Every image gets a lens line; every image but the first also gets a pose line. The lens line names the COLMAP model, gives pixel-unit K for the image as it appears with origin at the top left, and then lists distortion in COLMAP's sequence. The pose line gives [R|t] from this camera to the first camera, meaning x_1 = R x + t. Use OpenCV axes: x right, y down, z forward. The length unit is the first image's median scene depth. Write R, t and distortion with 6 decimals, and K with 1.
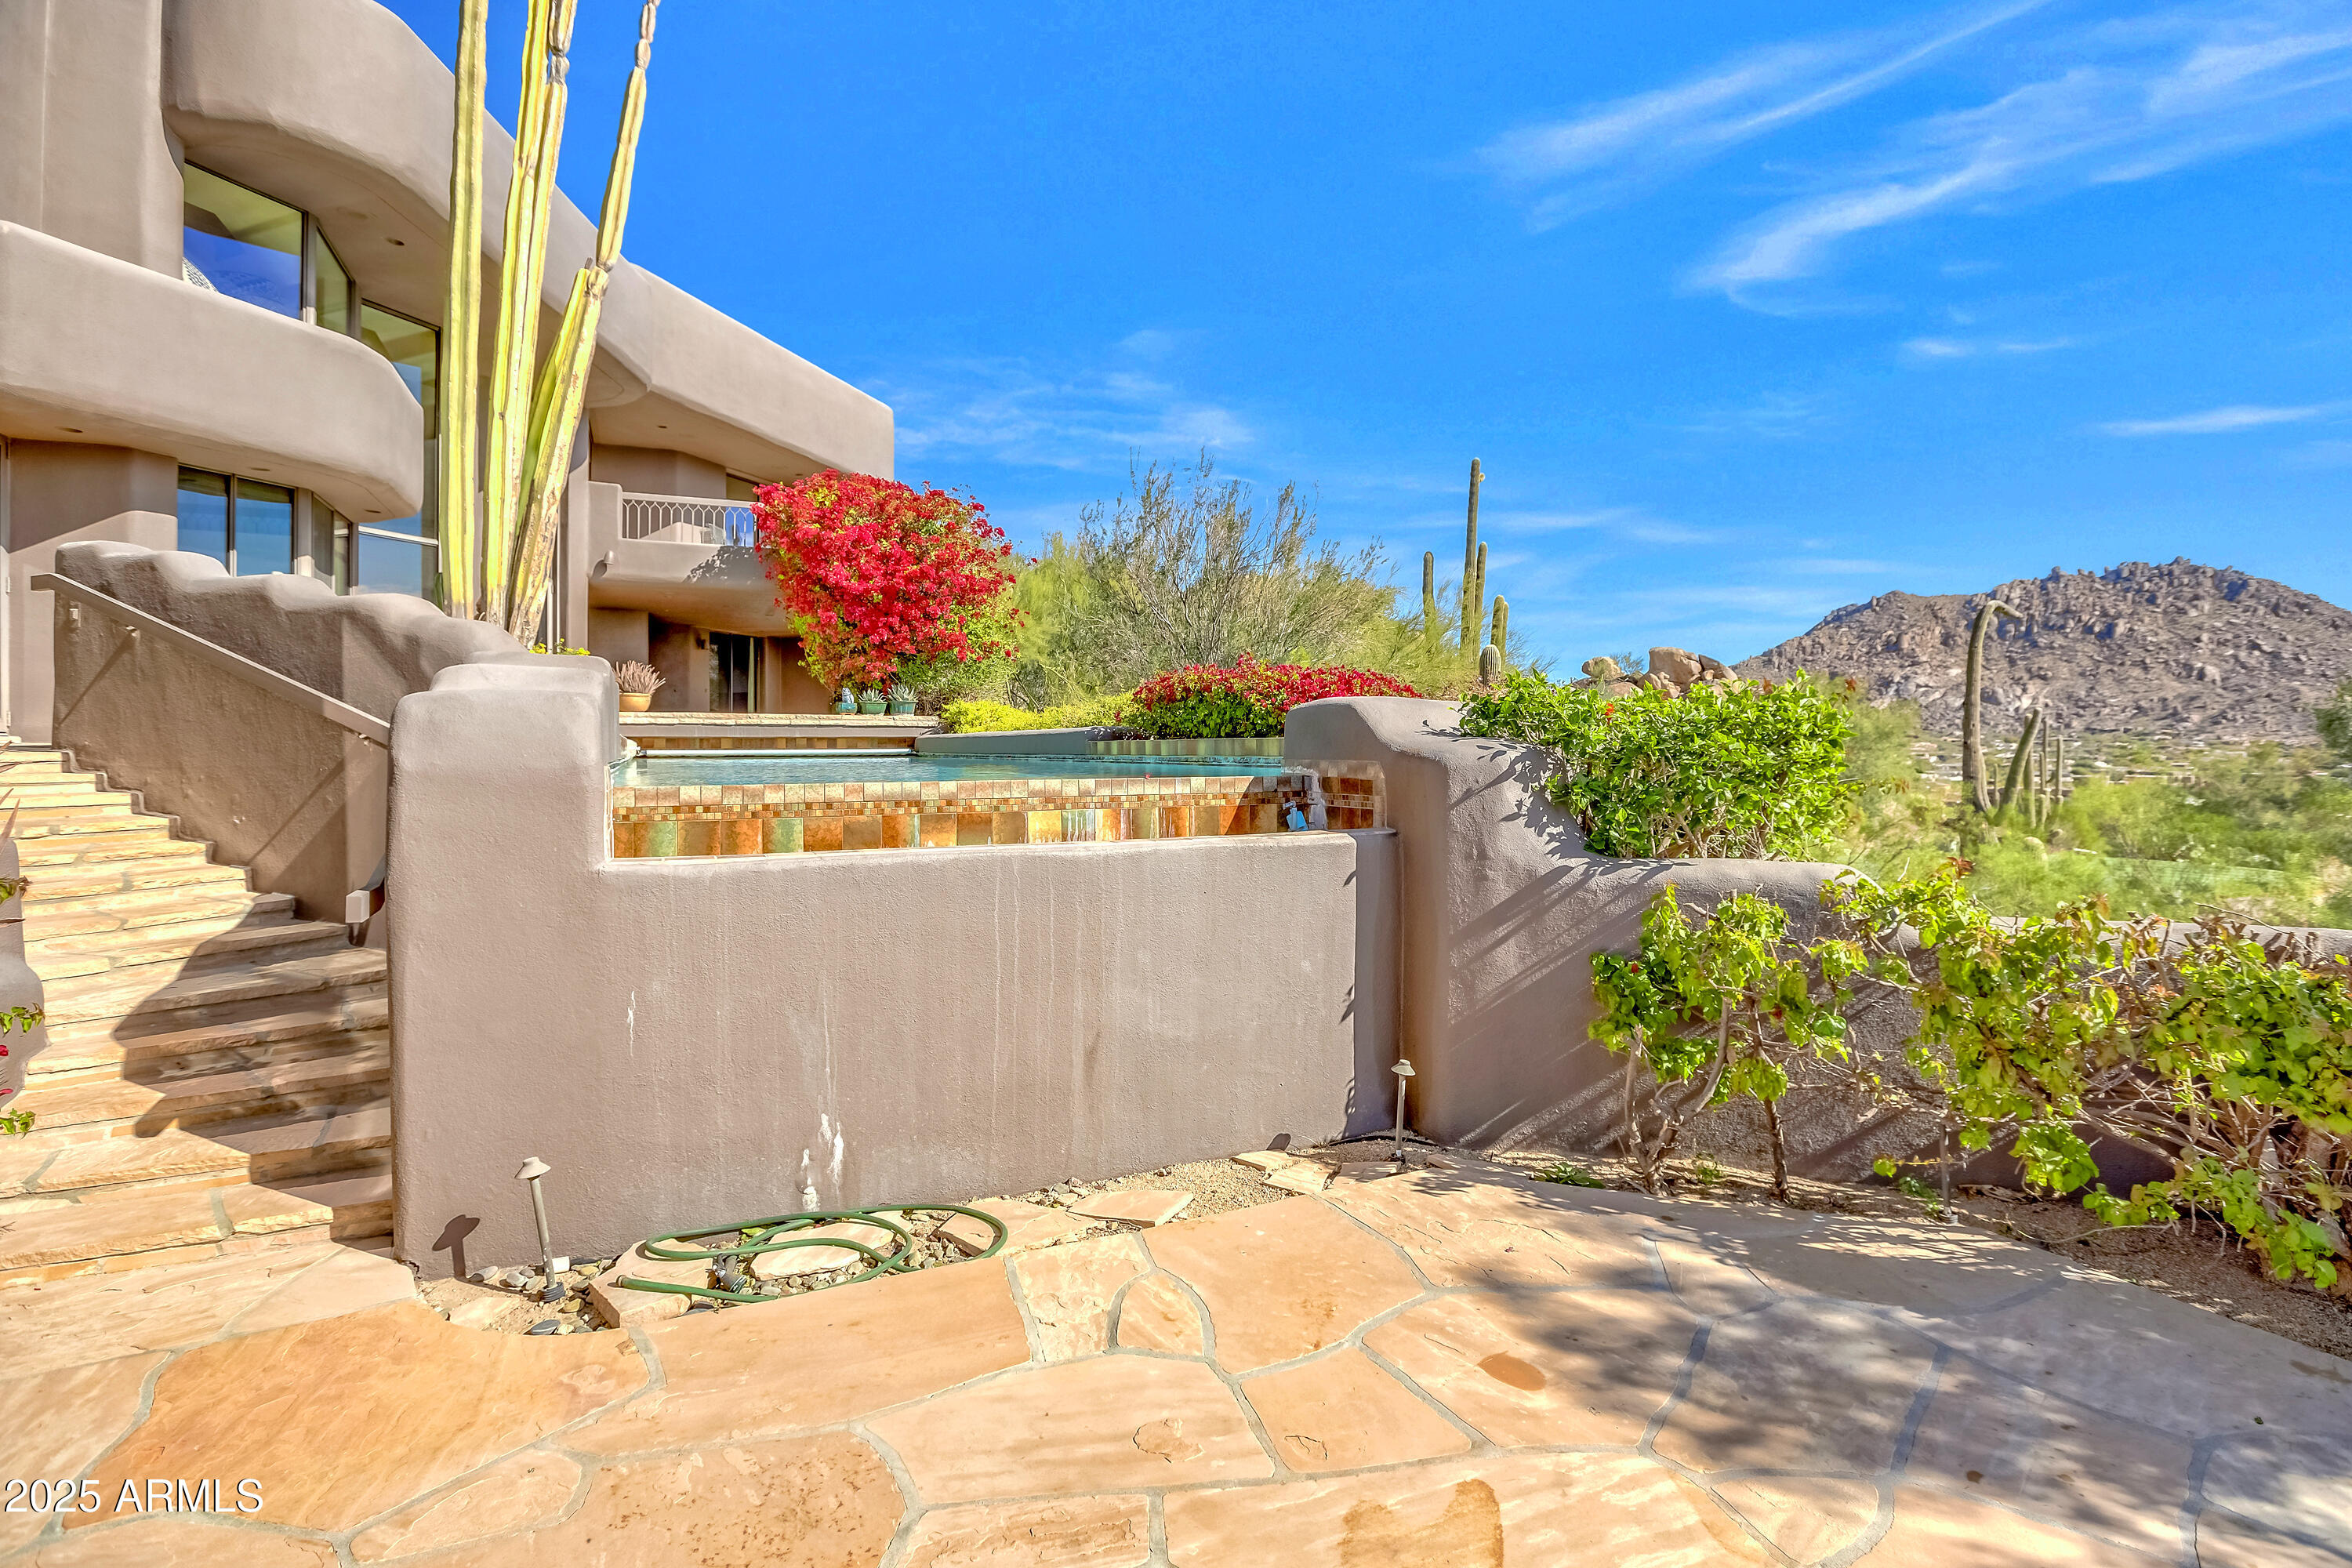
lens RADIAL K [[1101.7, 0, 1166.0], [0, 1101.7, 774.1], [0, 0, 1]] dist [-0.059718, 0.019019]
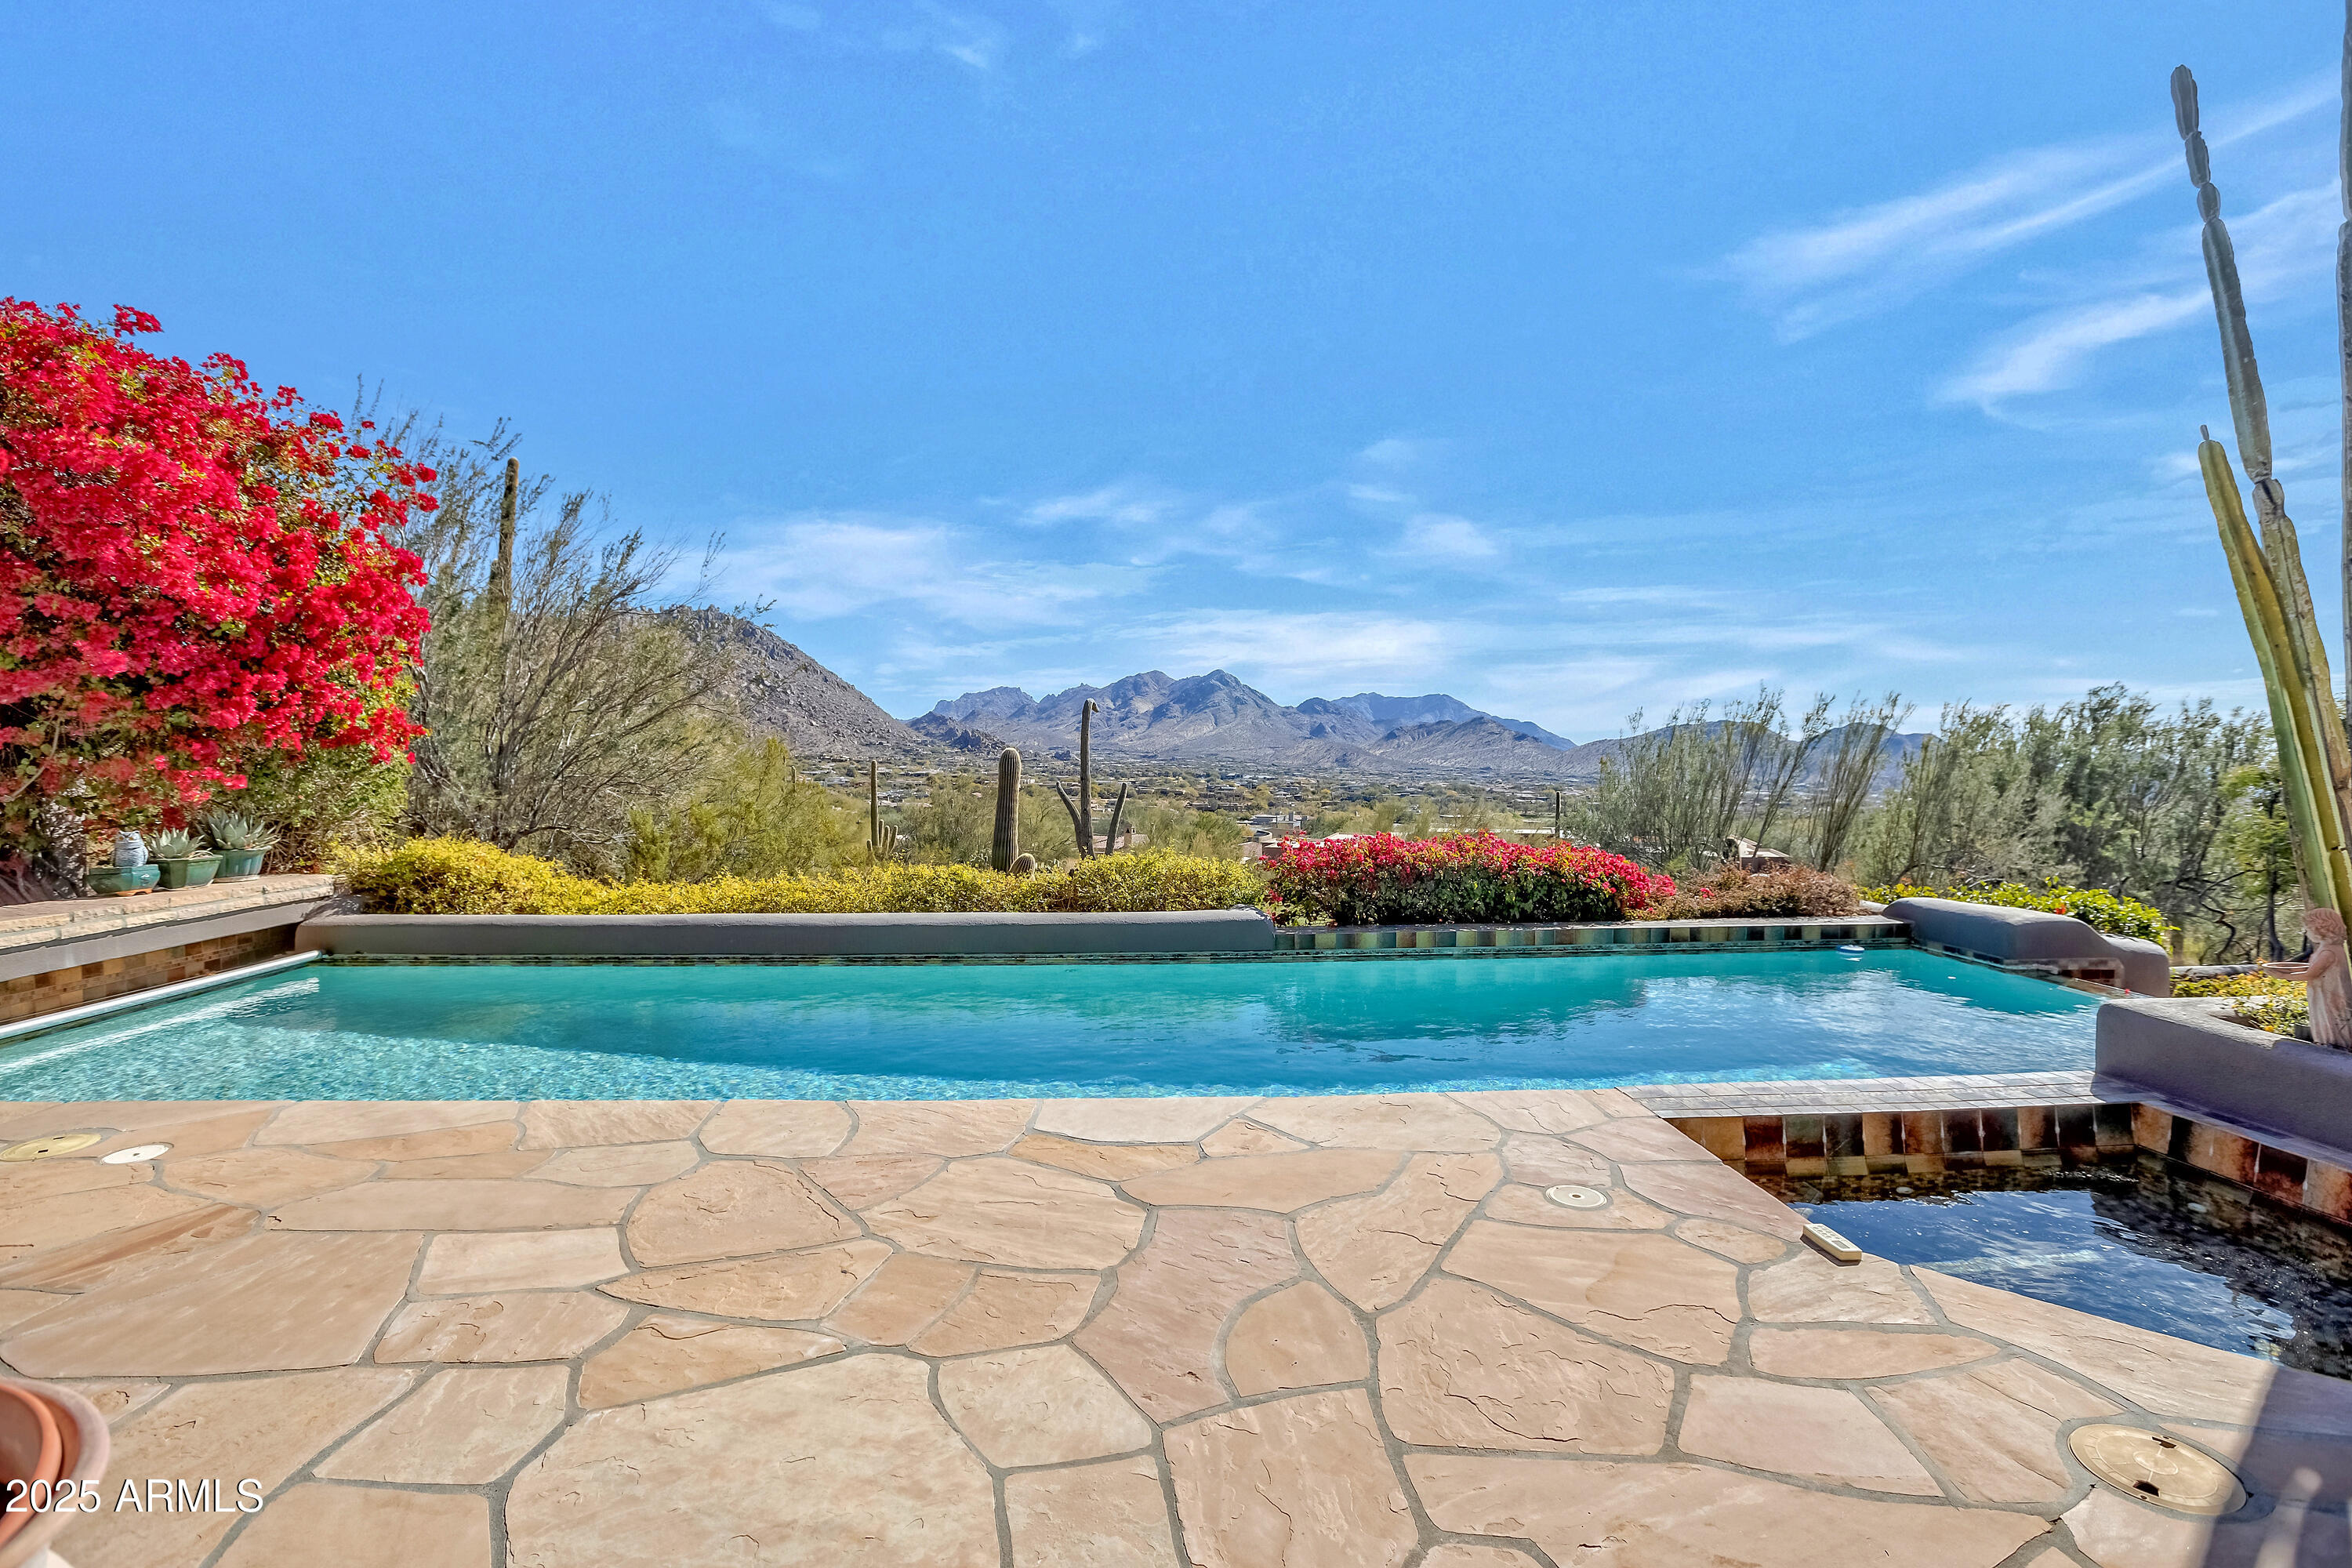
lens RADIAL K [[1101.7, 0, 1166.0], [0, 1101.7, 774.1], [0, 0, 1]] dist [-0.059718, 0.019019]
pose [[0.395981, -0.016286, 0.918114, -0.534715], [0.025755, 0.999646, 0.006624, -0.097785], [-0.917898, 0.021023, 0.396260, 0.495933]]
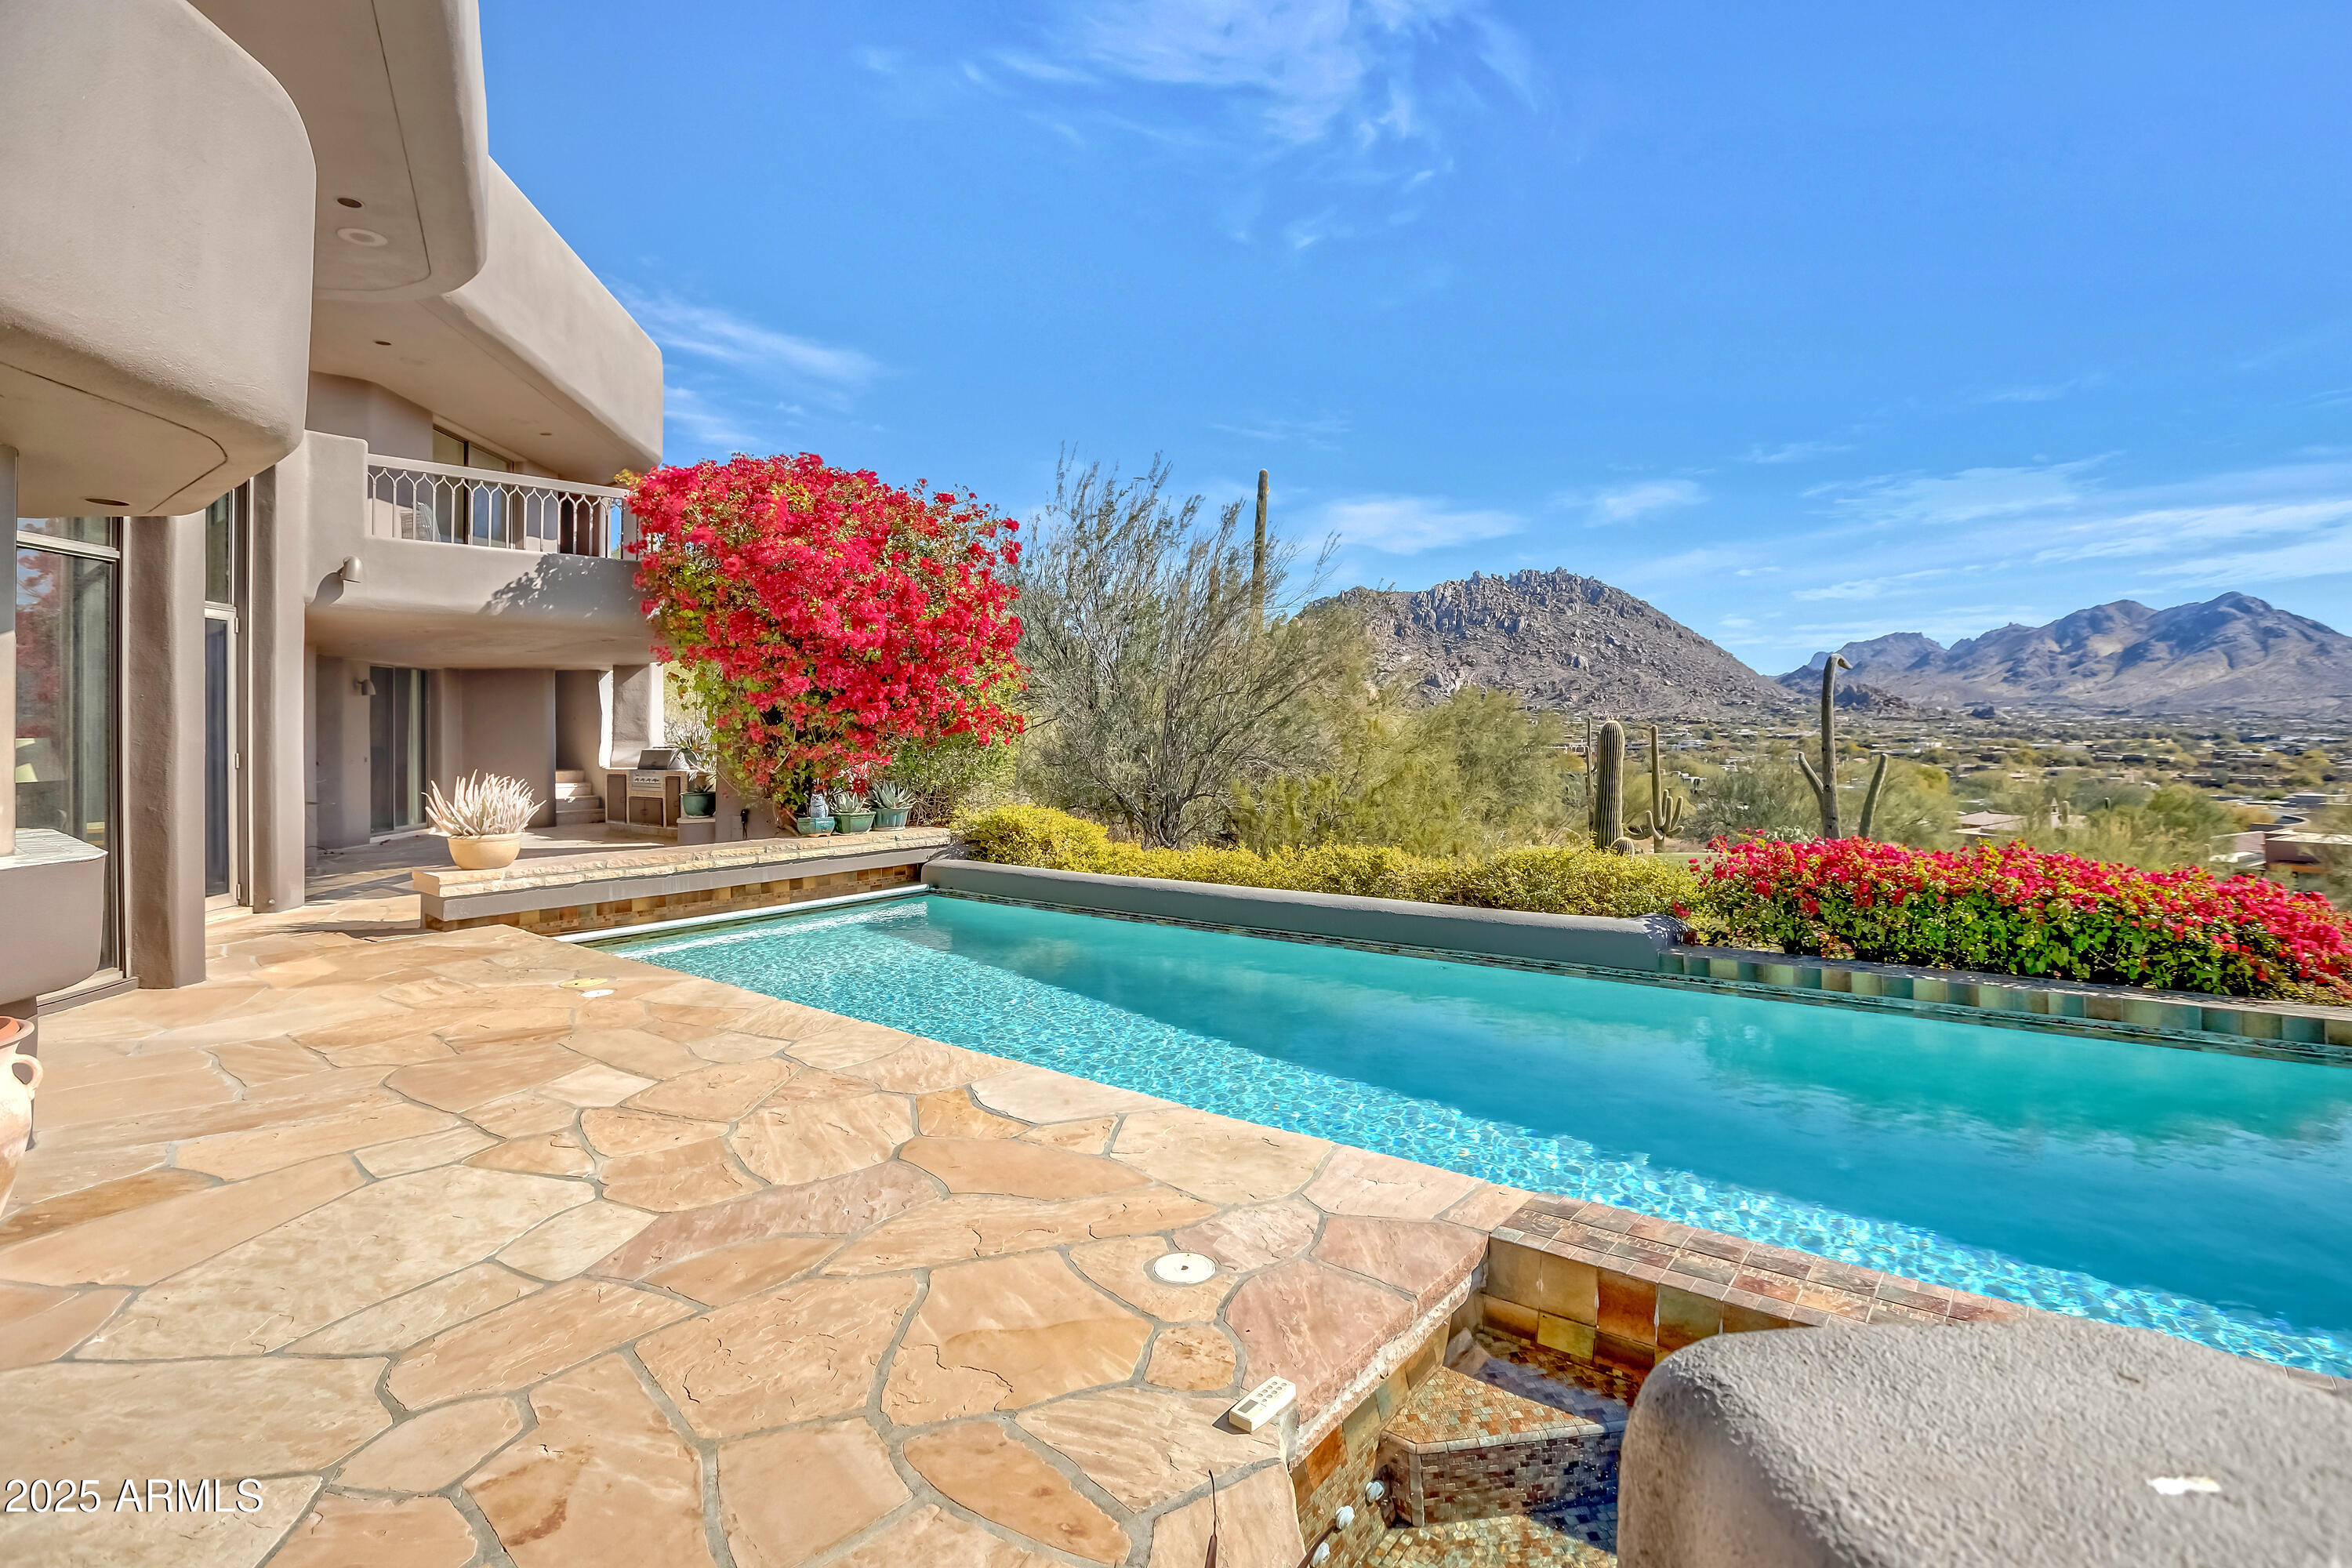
lens RADIAL K [[1134.3, 0, 1184.2], [0, 1134.3, 721.2], [0, 0, 1]] dist [-0.061317, 0.021391]
pose [[0.903371, -0.012315, 0.428683, -0.399609], [0.026569, 0.999275, -0.027283, -0.102596], [-0.428036, 0.036037, 0.903043, 0.333540]]
